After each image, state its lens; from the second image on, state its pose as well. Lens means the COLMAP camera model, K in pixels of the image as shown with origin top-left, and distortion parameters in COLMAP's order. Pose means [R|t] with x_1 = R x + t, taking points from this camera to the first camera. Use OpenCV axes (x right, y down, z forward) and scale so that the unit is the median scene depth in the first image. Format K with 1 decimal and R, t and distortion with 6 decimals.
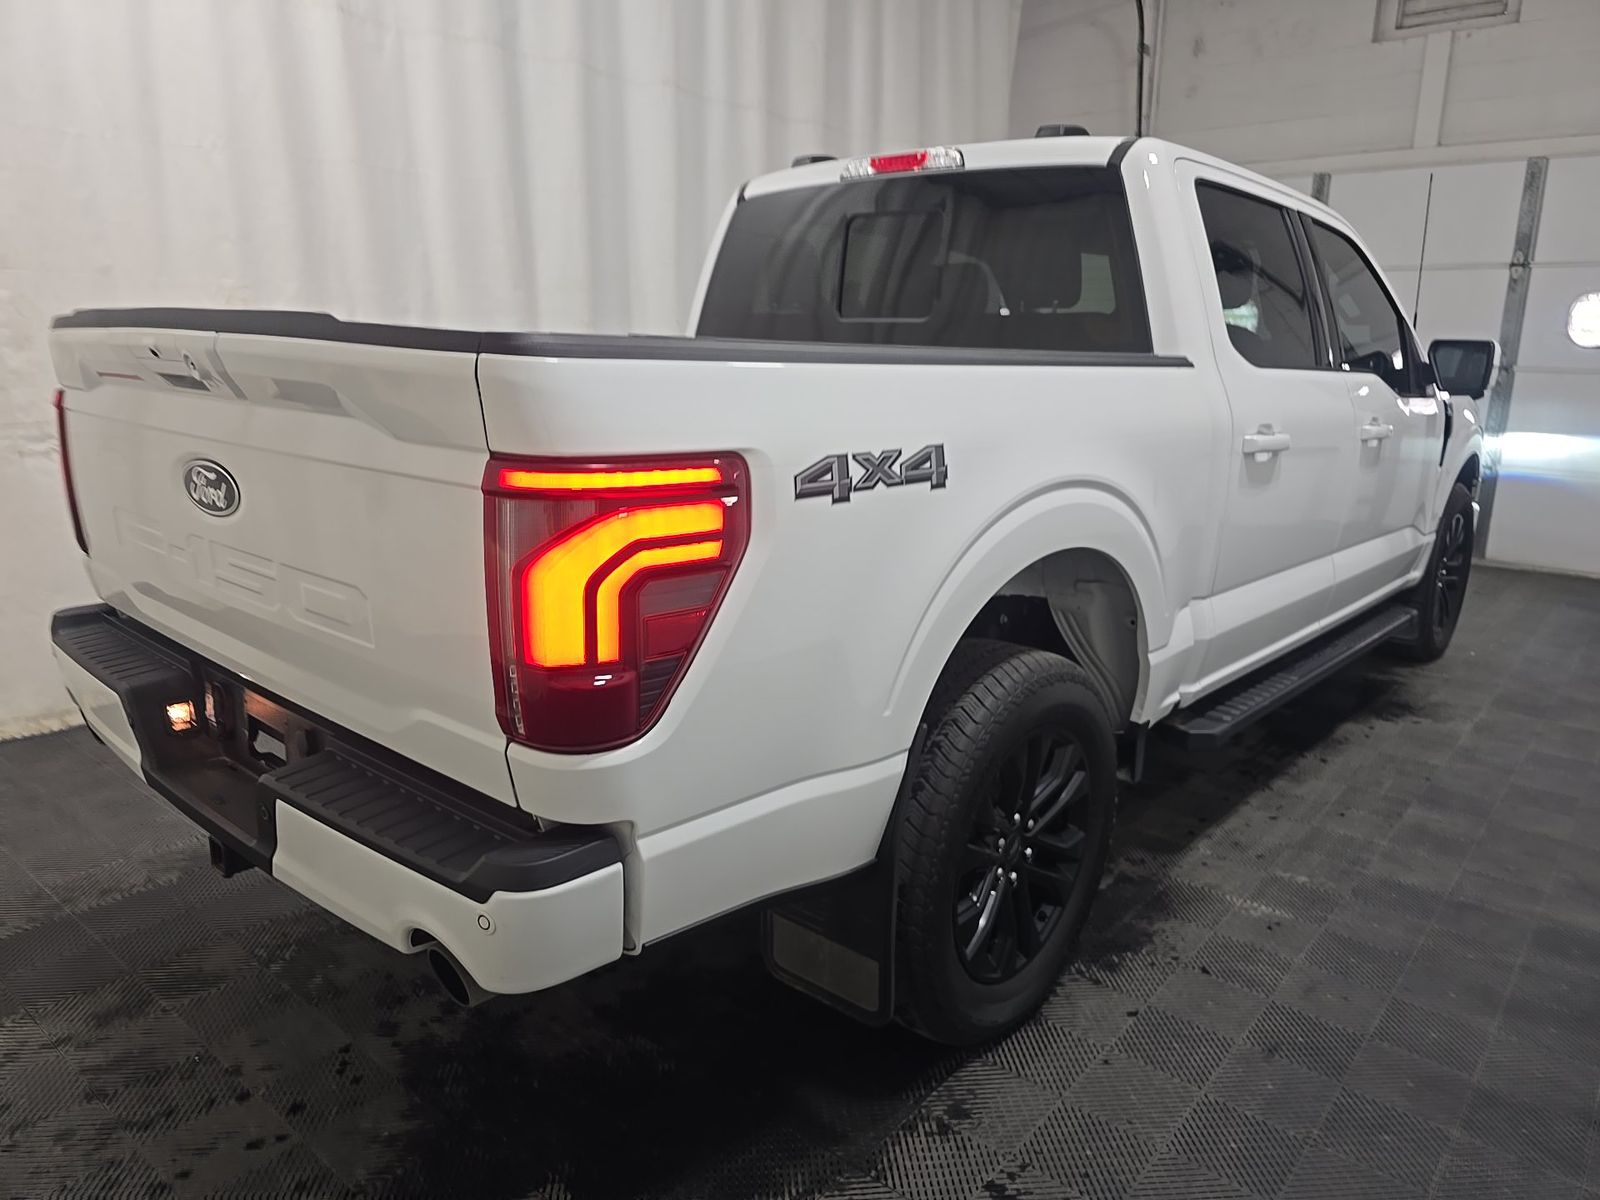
lens RADIAL K [[1068.5, 0, 800.0], [0, 1068.5, 600.0], [0, 0, 1]] dist [0.063806, -0.062995]
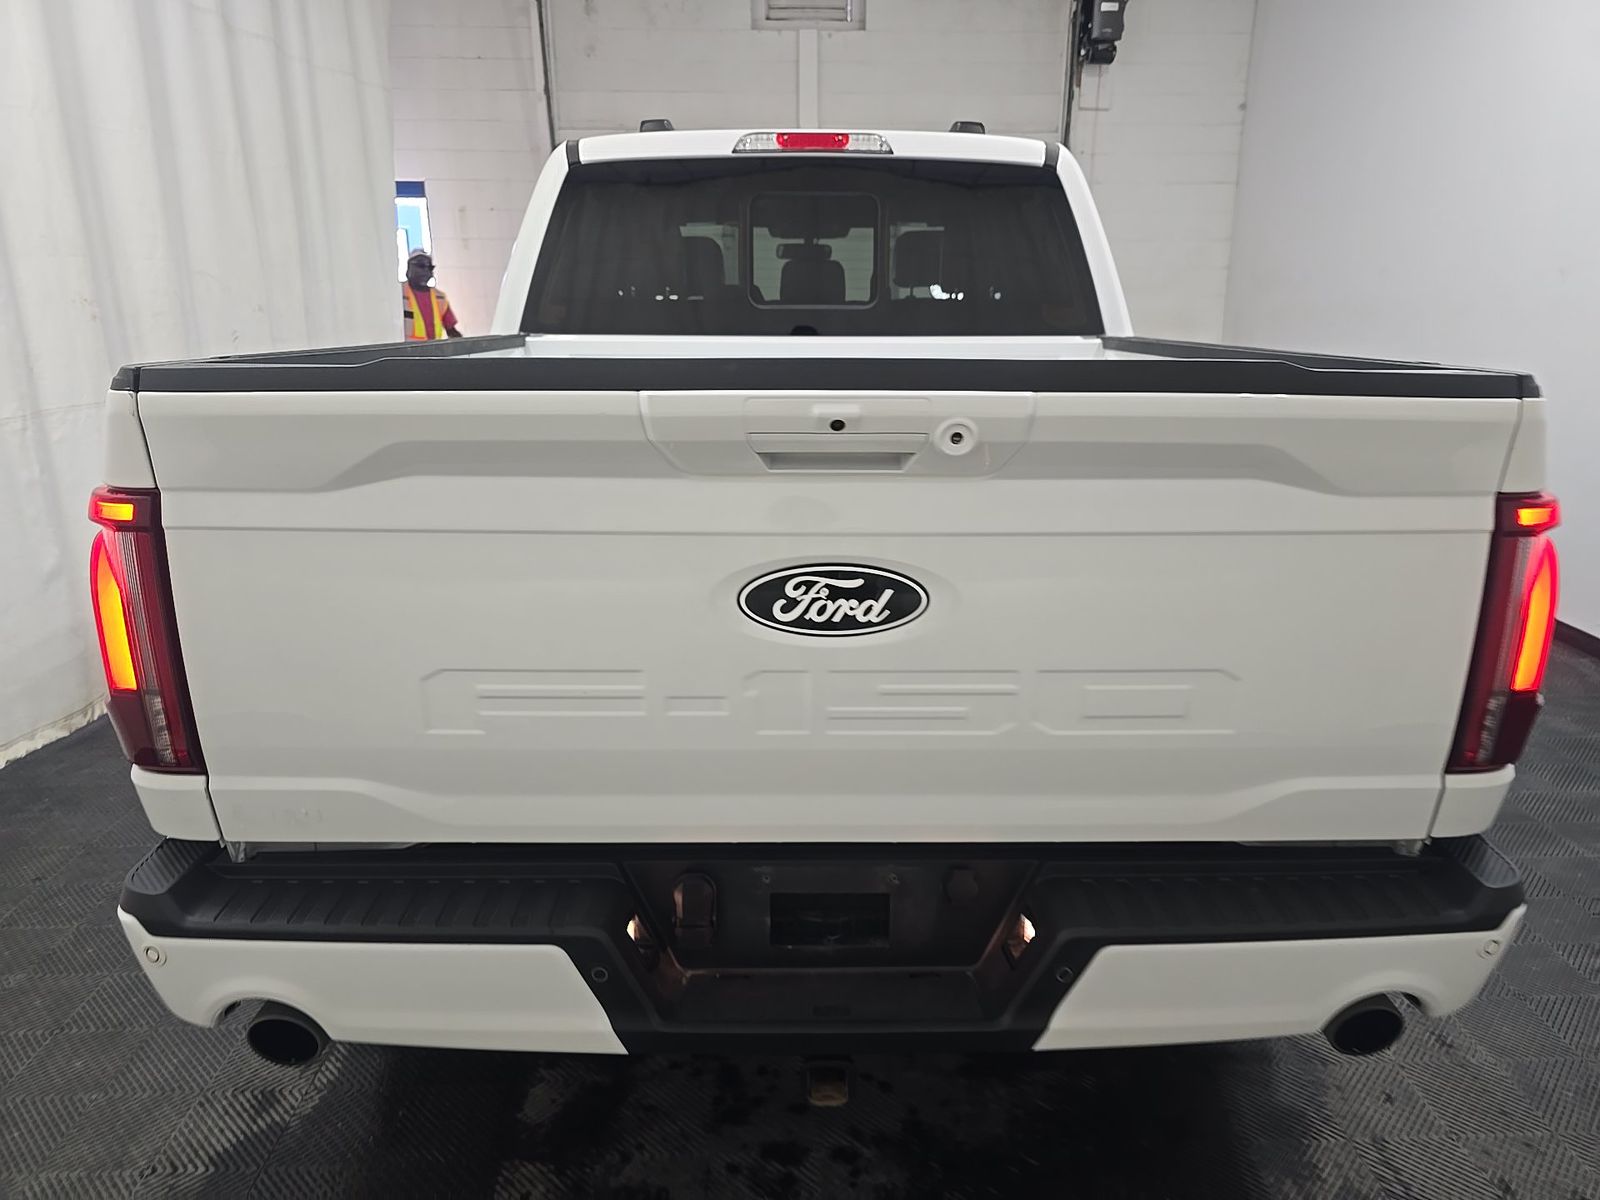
lens RADIAL K [[1068.5, 0, 800.0], [0, 1068.5, 600.0], [0, 0, 1]] dist [0.063806, -0.062995]
pose [[0.742433, -0.204456, 0.637959, -0.628271], [0.172449, 0.978525, 0.112913, -0.116269], [-0.647344, 0.026185, 0.761748, 0.285081]]
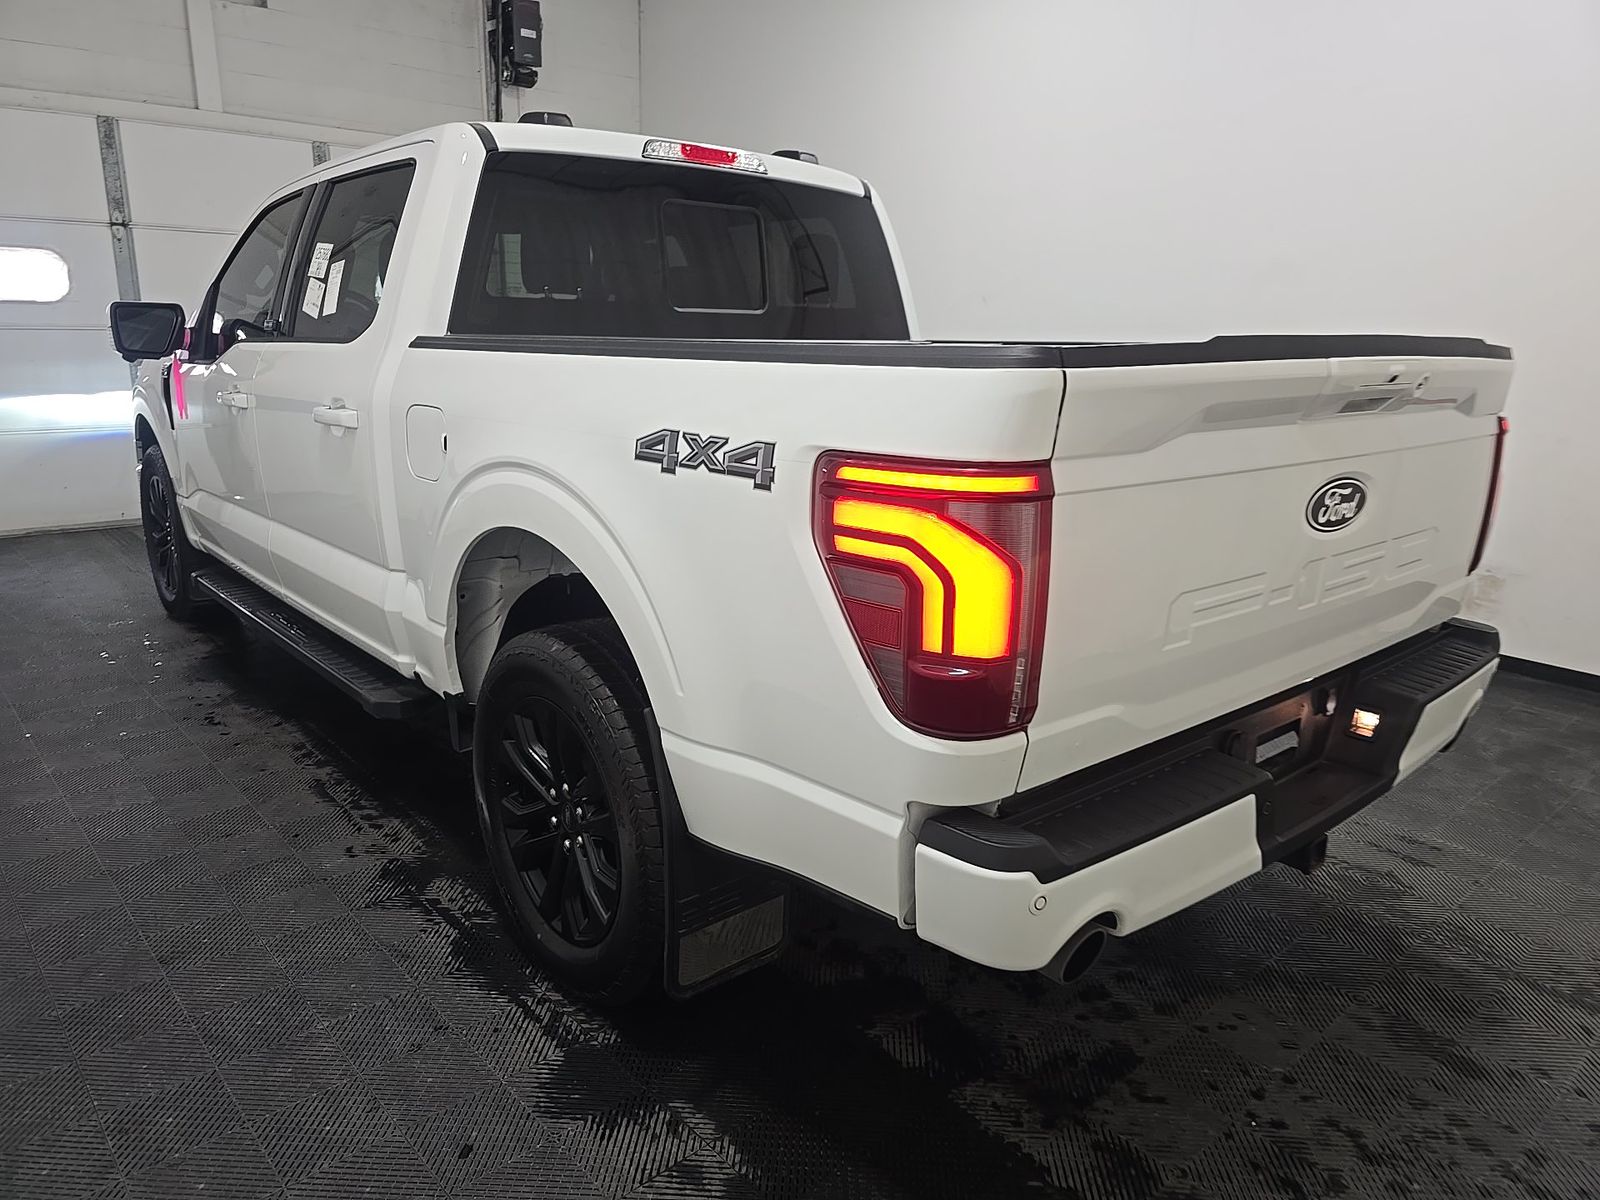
lens RADIAL K [[1094.2, 0, 780.9], [0, 1094.2, 602.1], [0, 0, 1]] dist [0.071260, -0.073059]
pose [[0.140665, -0.264526, 0.954065, -1.029034], [0.218139, 0.948246, 0.230750, -0.234033], [-0.965727, 0.175661, 0.191088, 0.819533]]
